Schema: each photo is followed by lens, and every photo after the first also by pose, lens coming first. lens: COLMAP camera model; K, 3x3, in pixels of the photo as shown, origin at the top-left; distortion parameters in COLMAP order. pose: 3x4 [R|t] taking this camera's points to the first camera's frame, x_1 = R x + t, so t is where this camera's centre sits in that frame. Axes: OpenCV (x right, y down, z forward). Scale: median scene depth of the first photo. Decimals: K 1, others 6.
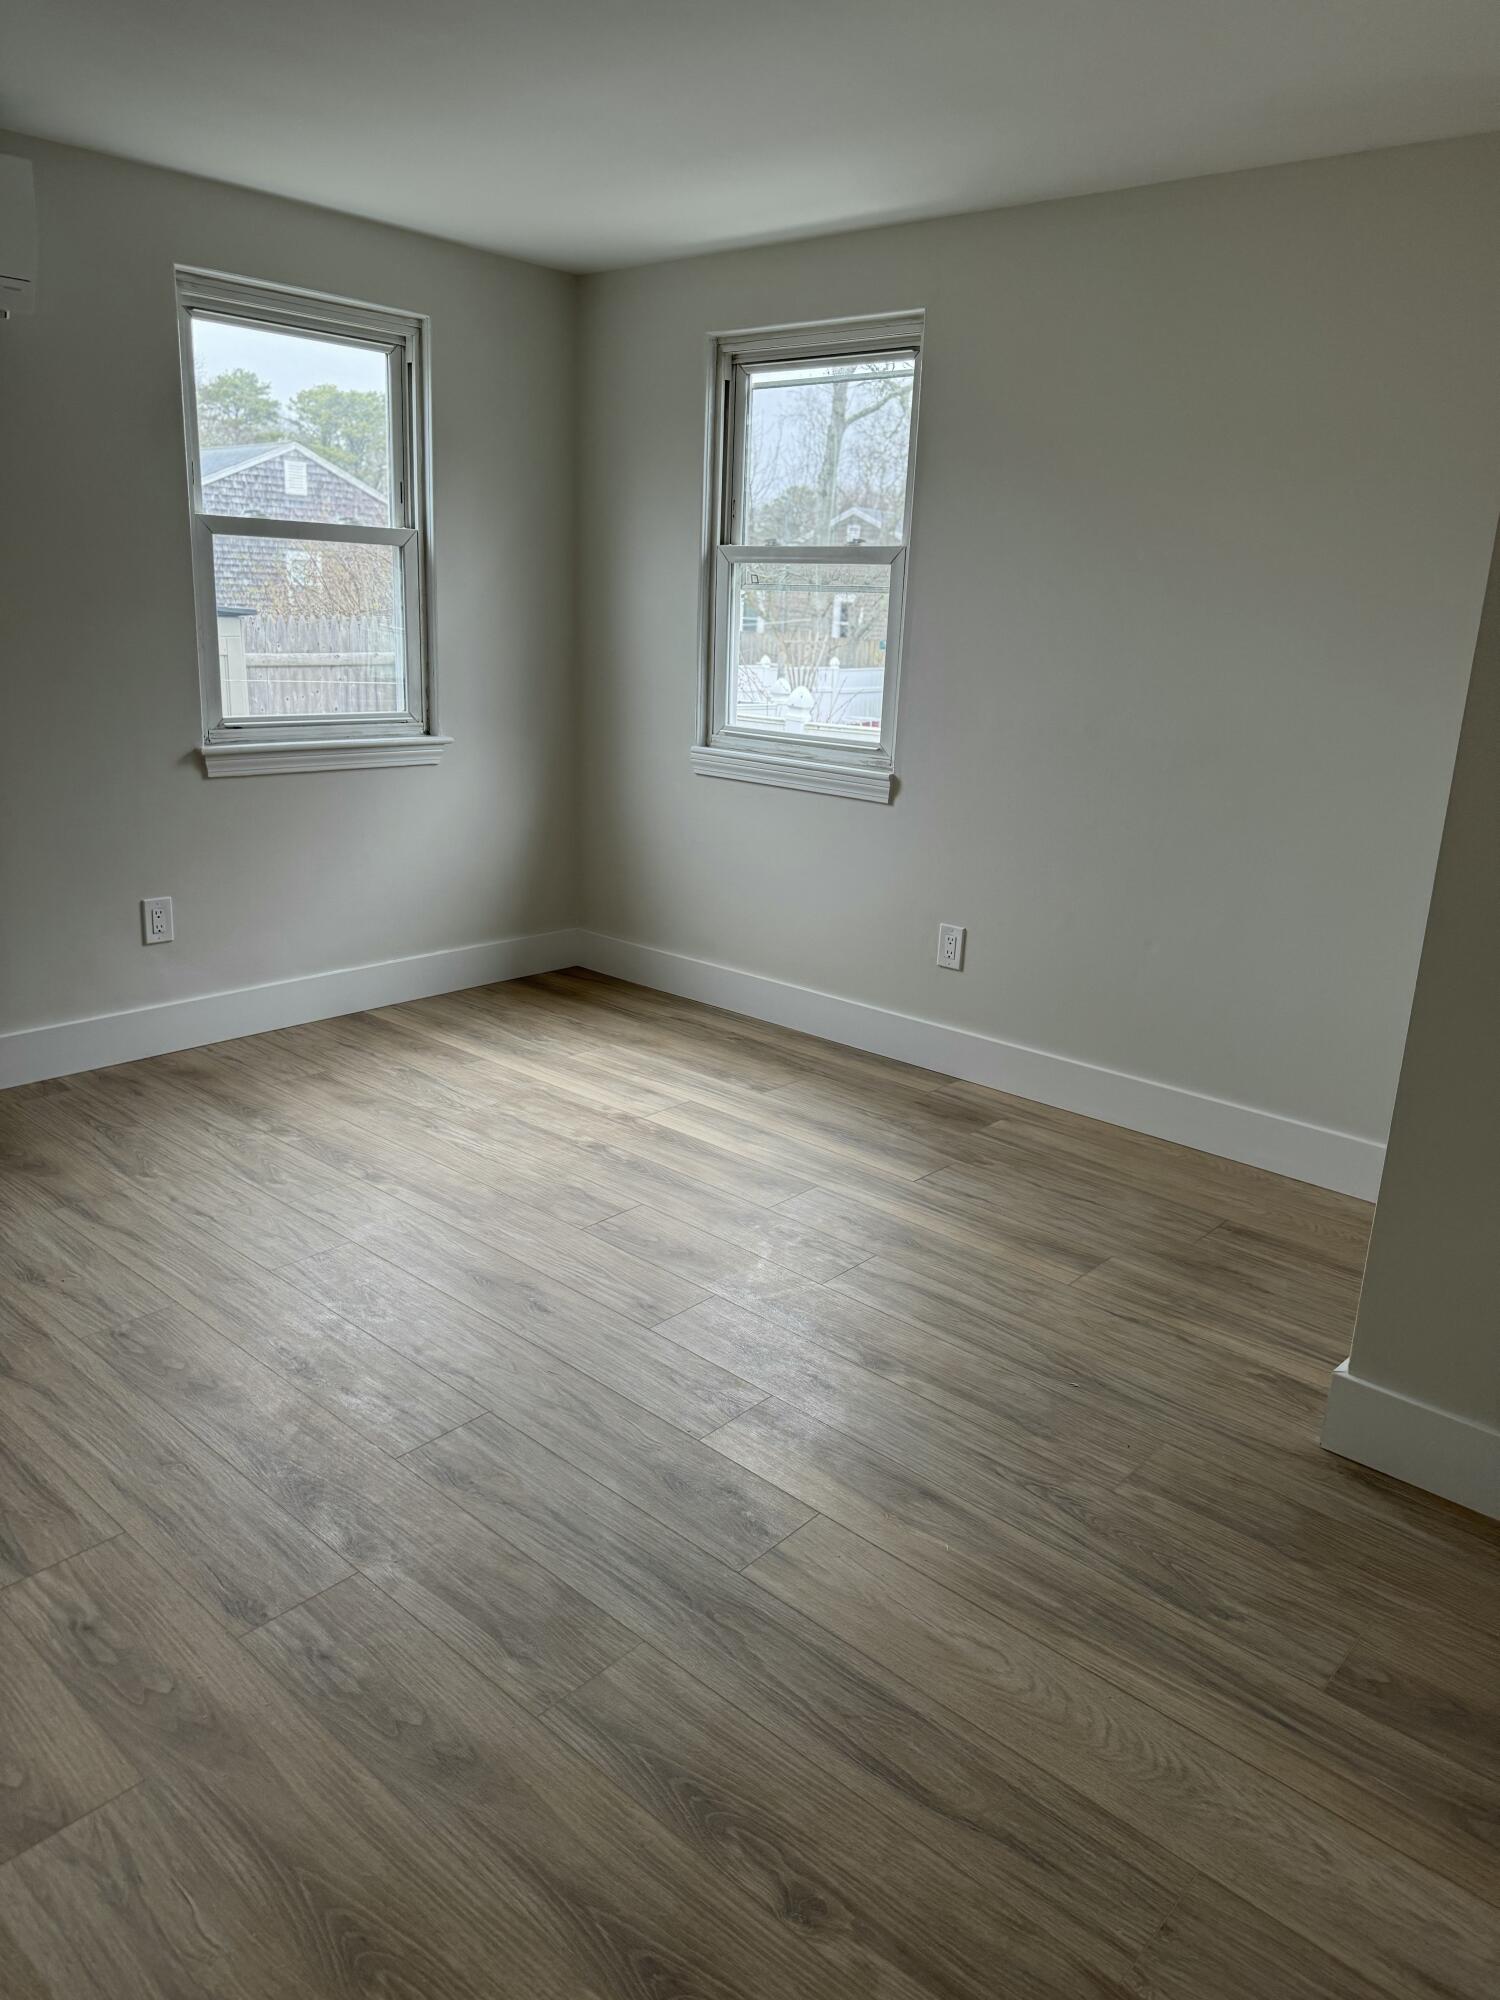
lens RADIAL K [[1409.8, 0, 750.0], [0, 1409.8, 1000.0], [0, 0, 1]] dist [0.099495, -0.177010]
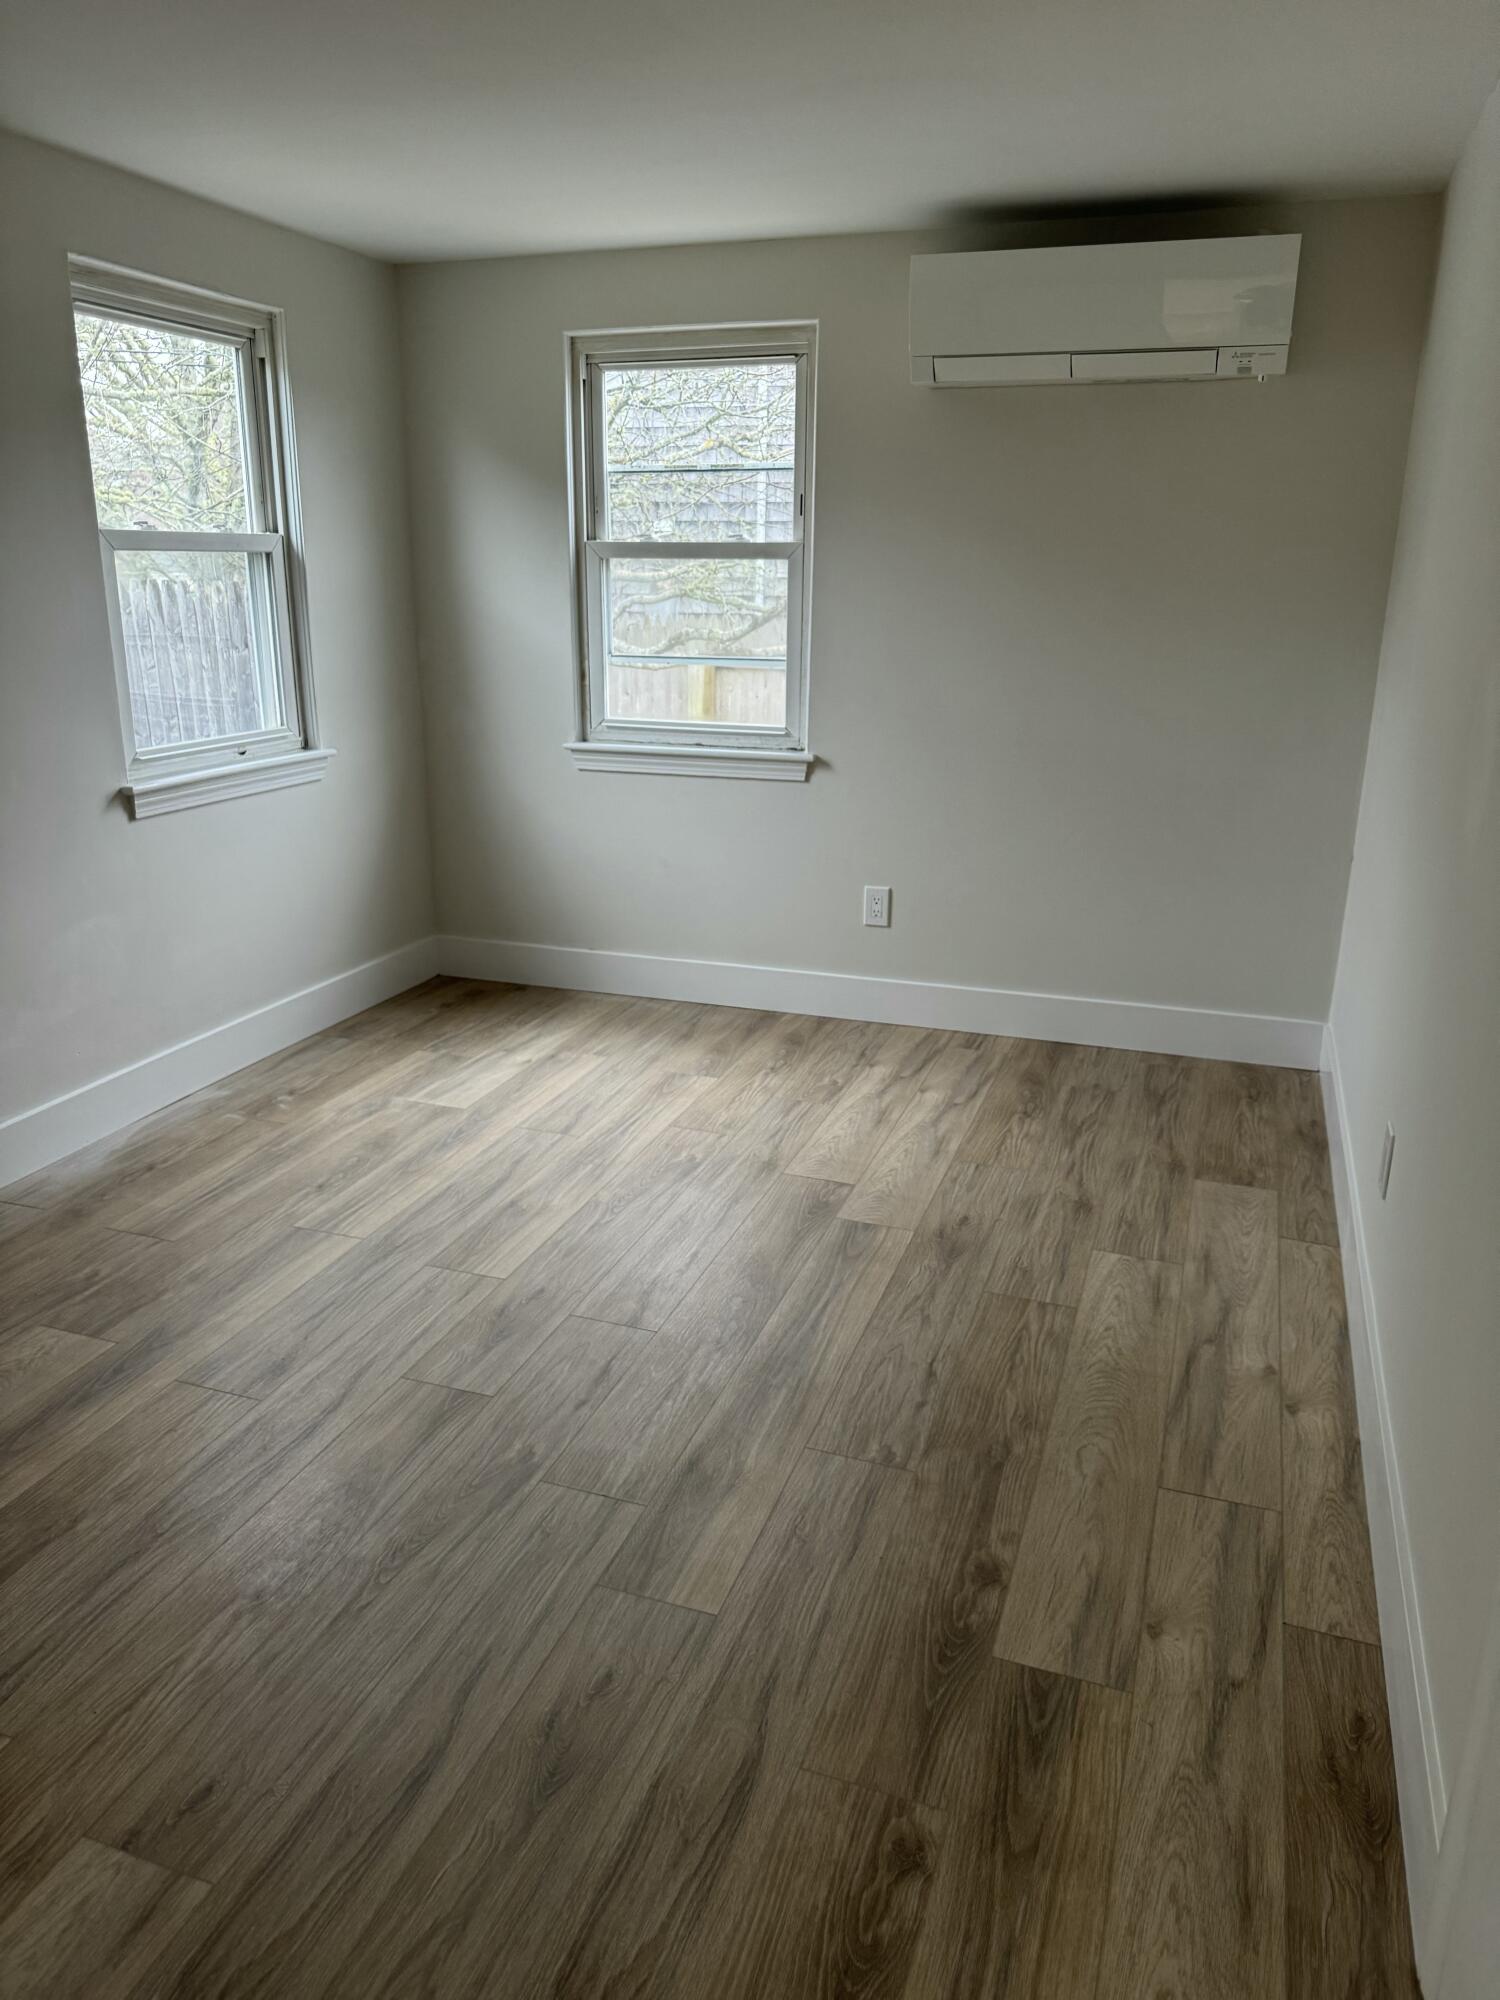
lens RADIAL K [[1409.8, 0, 750.0], [0, 1409.8, 1000.0], [0, 0, 1]] dist [0.099495, -0.177010]
pose [[0.924452, -0.142439, 0.353694, -0.476629], [0.133053, 0.989804, 0.050850, -0.047352], [-0.357331, 0.000052, 0.933978, 0.011657]]
